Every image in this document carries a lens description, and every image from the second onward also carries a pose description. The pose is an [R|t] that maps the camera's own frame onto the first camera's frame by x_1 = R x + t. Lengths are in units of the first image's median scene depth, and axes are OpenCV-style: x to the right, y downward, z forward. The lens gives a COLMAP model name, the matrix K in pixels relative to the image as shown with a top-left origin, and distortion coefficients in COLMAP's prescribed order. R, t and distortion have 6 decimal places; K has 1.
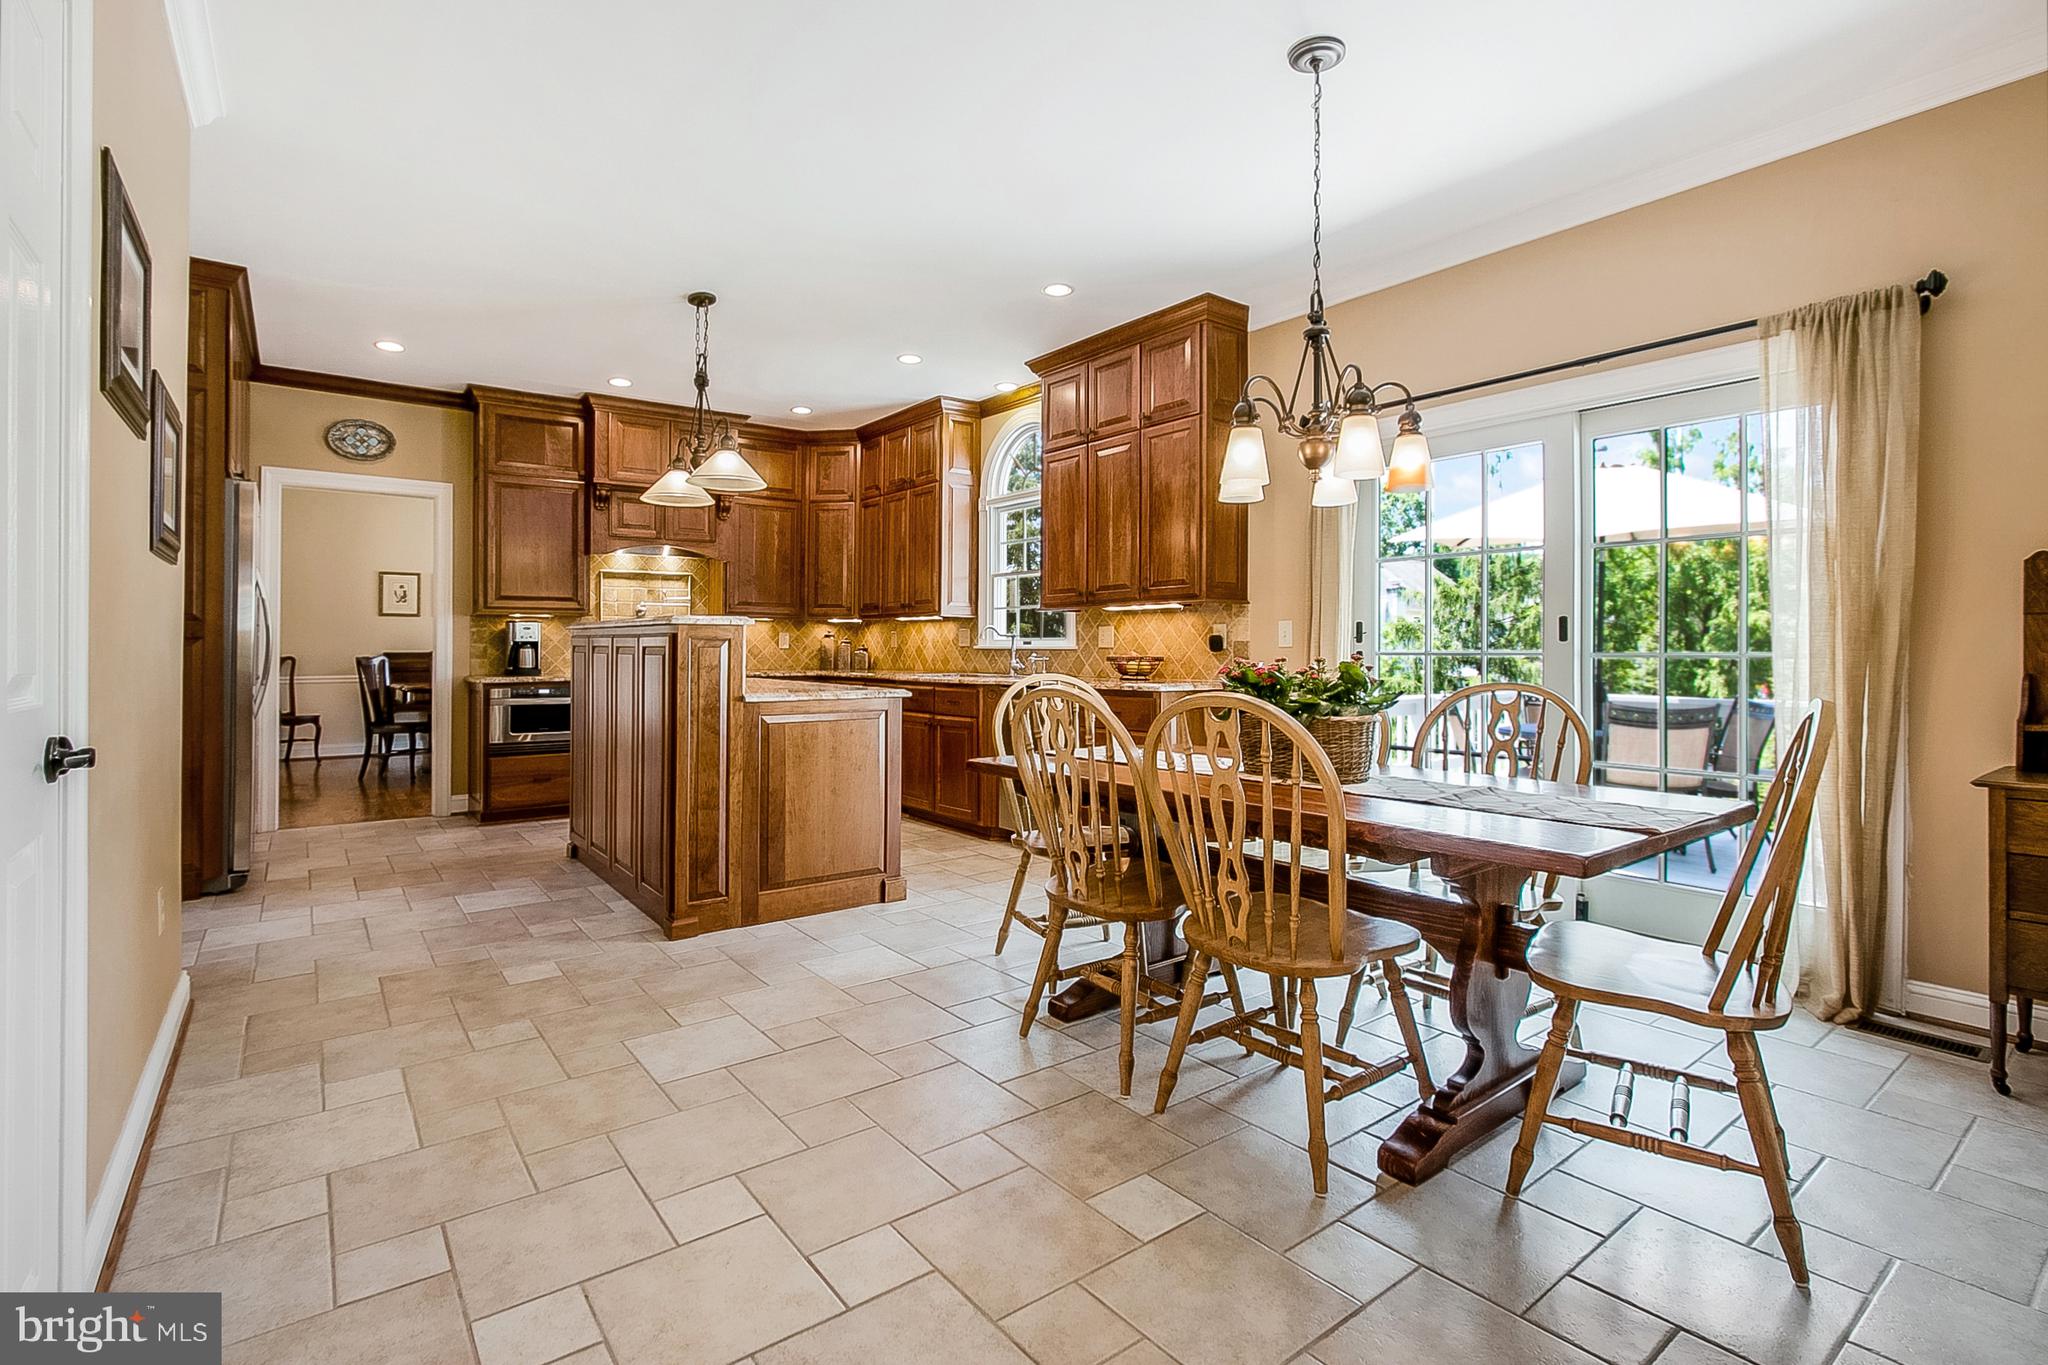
lens RADIAL K [[949.0, 0, 995.2], [0, 949.0, 657.8], [0, 0, 1]] dist [-0.013938, 0.002412]
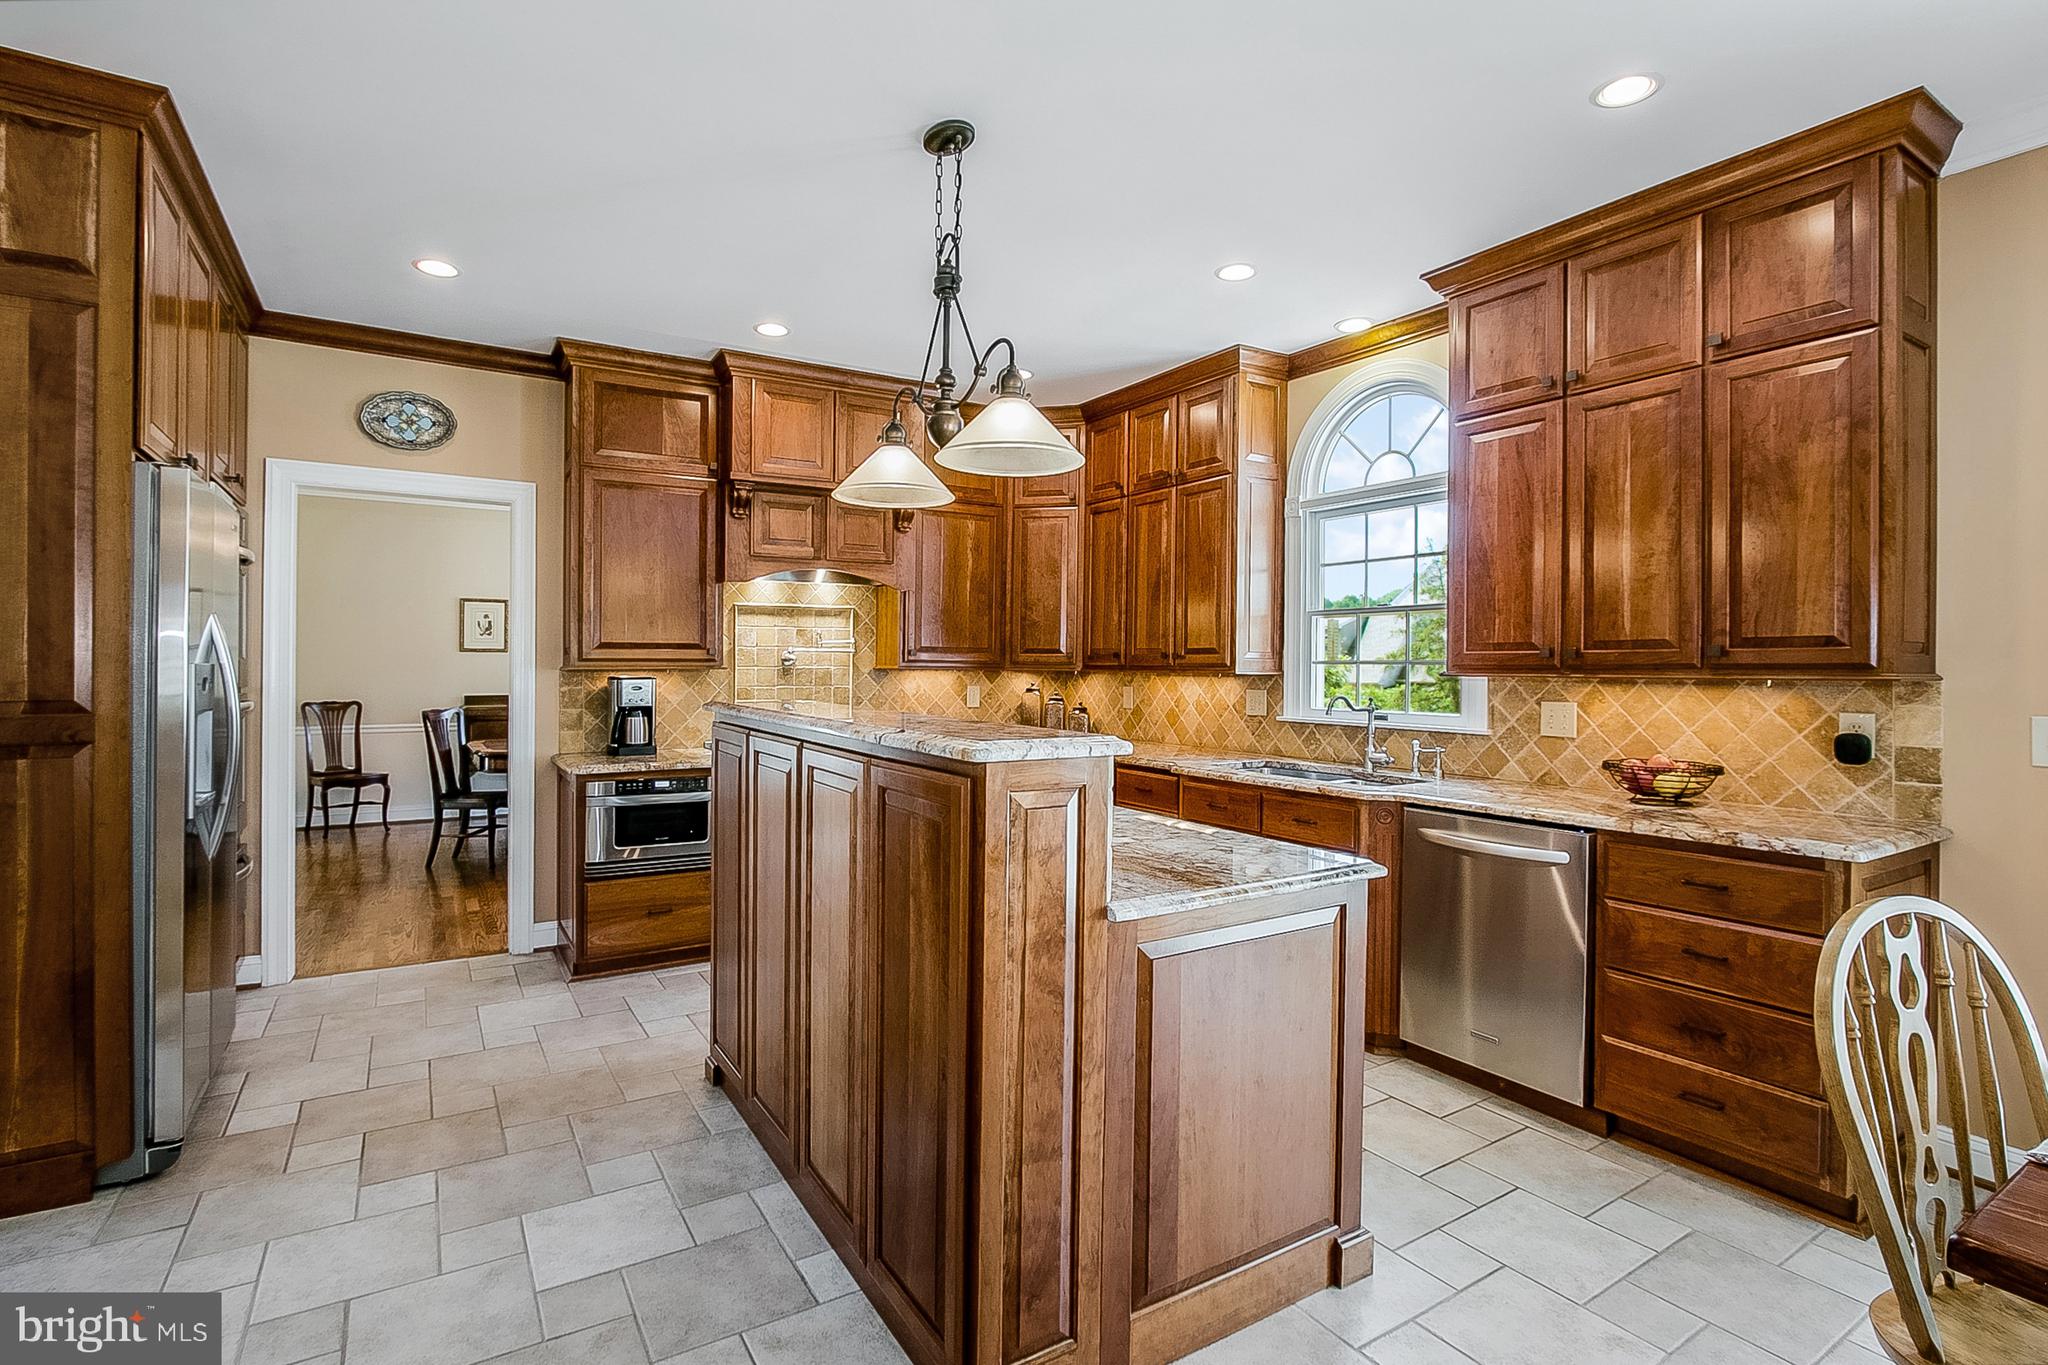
lens RADIAL K [[949.0, 0, 1010.9], [0, 949.0, 678.1], [0, 0, 1]] dist [-0.013938, 0.002412]
pose [[0.997315, 0.004711, -0.073080, -0.171101], [-0.004278, 0.999972, 0.006078, -0.045315], [0.073106, -0.005749, 0.997308, 0.326835]]
